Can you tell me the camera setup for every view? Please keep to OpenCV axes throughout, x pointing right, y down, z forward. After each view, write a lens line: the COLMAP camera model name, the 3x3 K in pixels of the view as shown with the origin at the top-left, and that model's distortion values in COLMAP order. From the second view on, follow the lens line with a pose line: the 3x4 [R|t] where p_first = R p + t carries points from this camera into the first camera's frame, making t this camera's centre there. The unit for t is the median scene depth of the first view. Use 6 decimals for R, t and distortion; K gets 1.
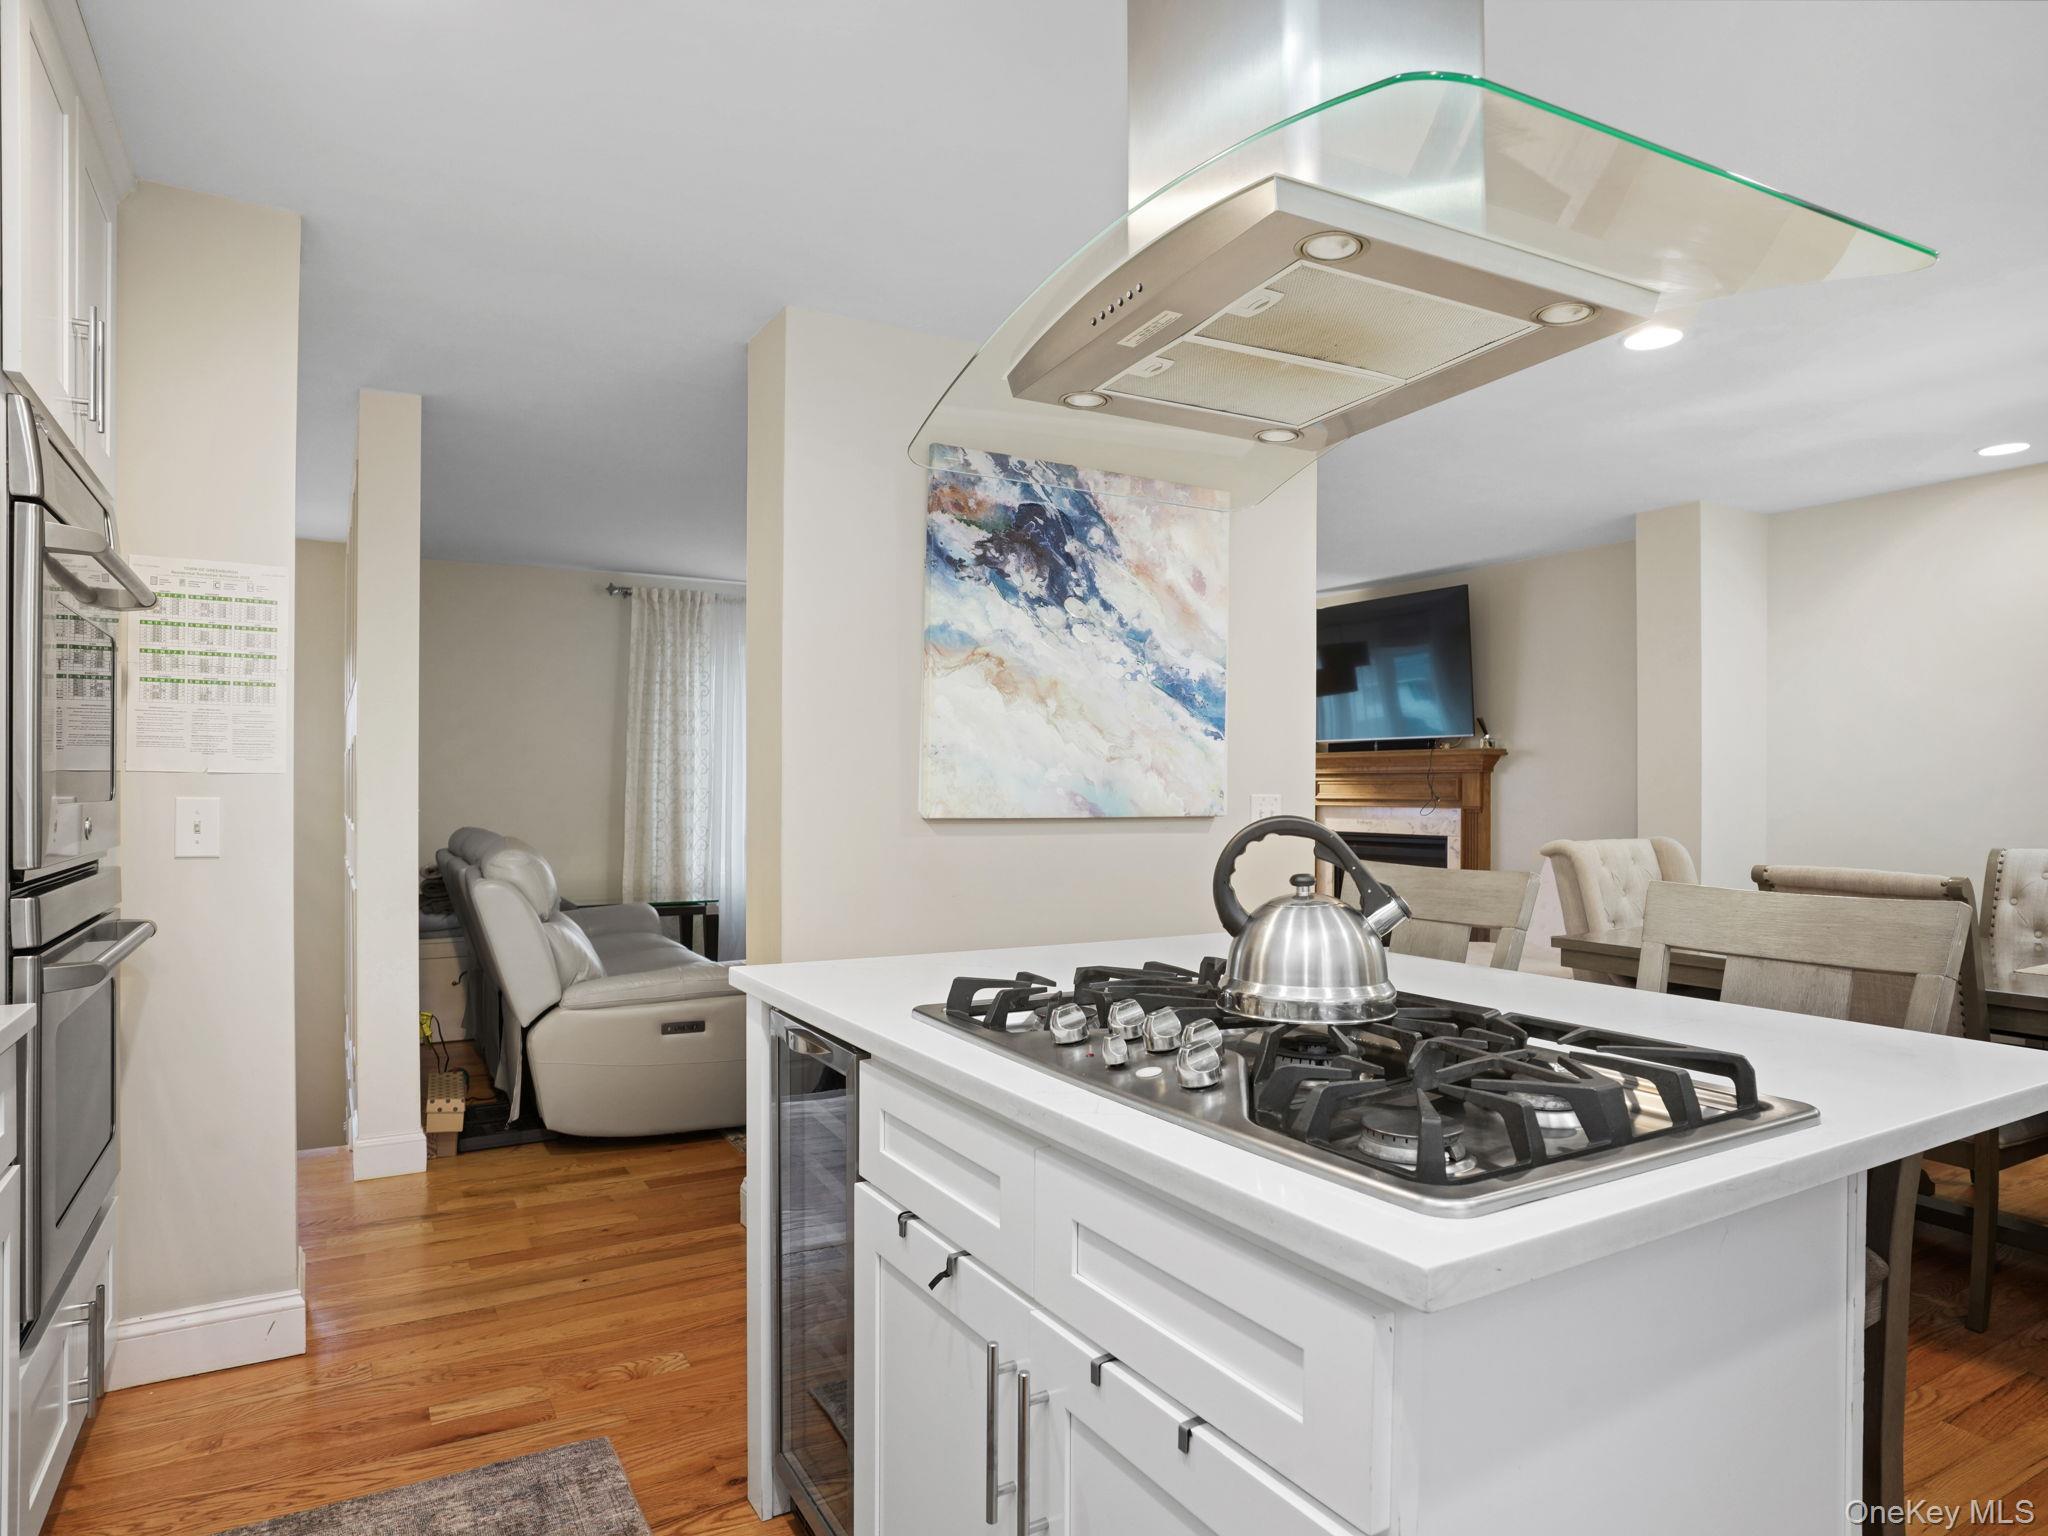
lens RADIAL K [[1216.2, 0, 1024.0], [0, 1216.2, 768.0], [0, 0, 1]] dist [-0.052595, -0.000526]
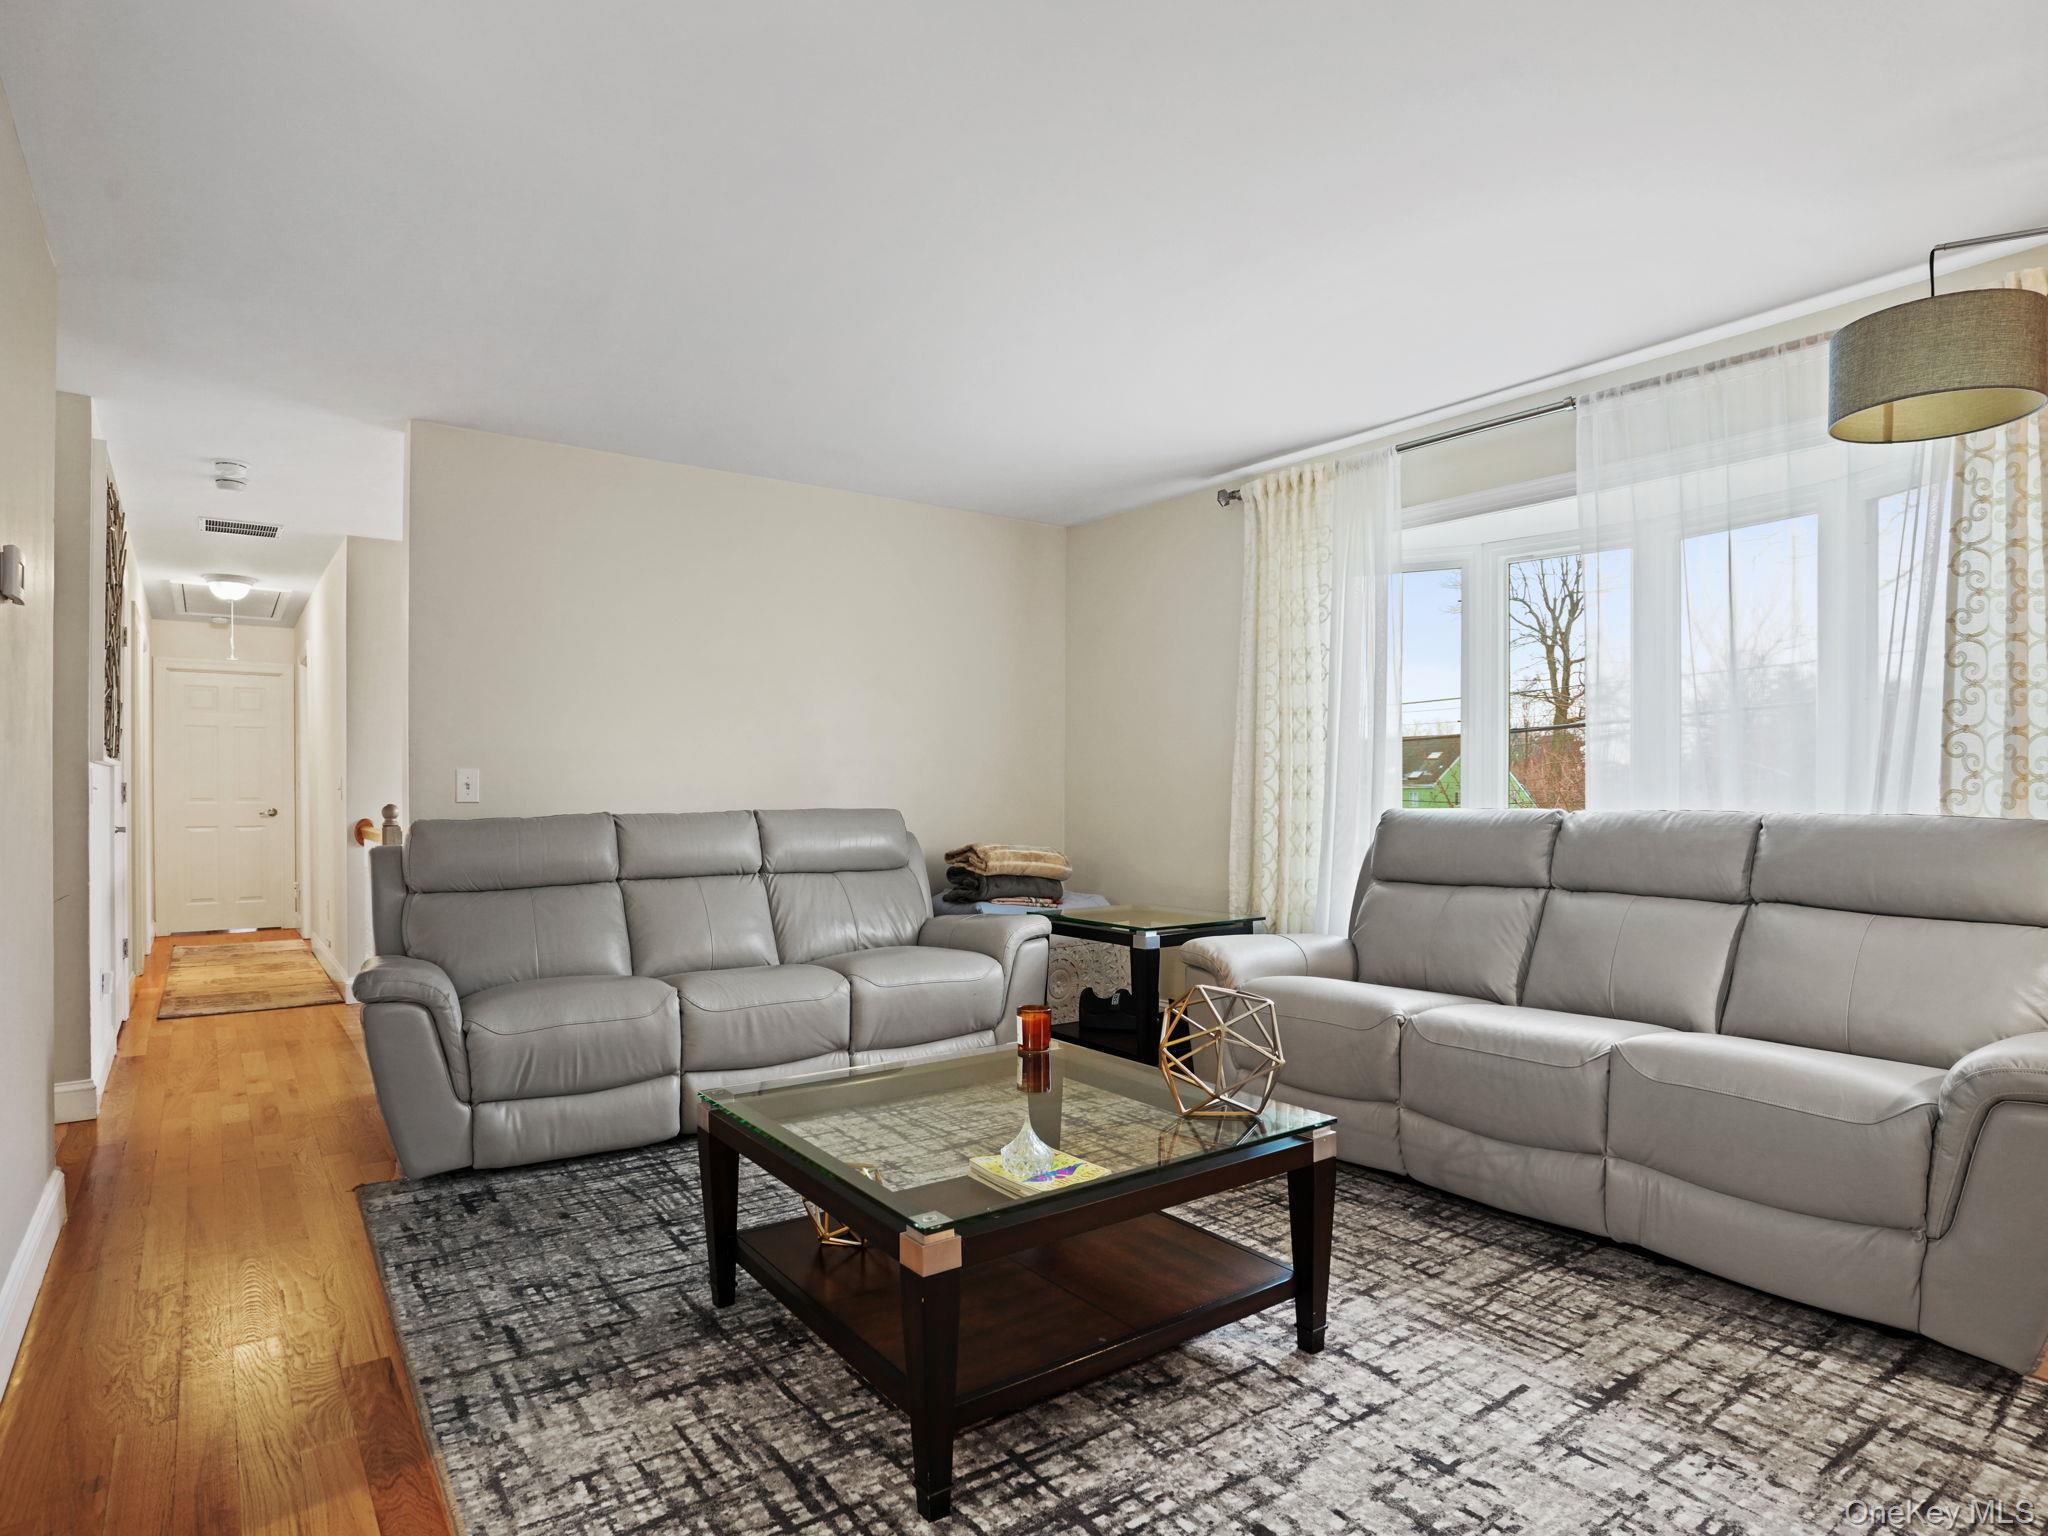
lens RADIAL K [[1133.8, 0, 1017.9], [0, 1133.8, 802.9], [0, 0, 1]] dist [-0.086654, 0.042504]
pose [[0.110189, 0.007169, -0.993885, 0.665175], [0.019481, 0.999766, 0.009371, 0.058977], [0.993720, -0.020394, 0.110024, 1.581396]]
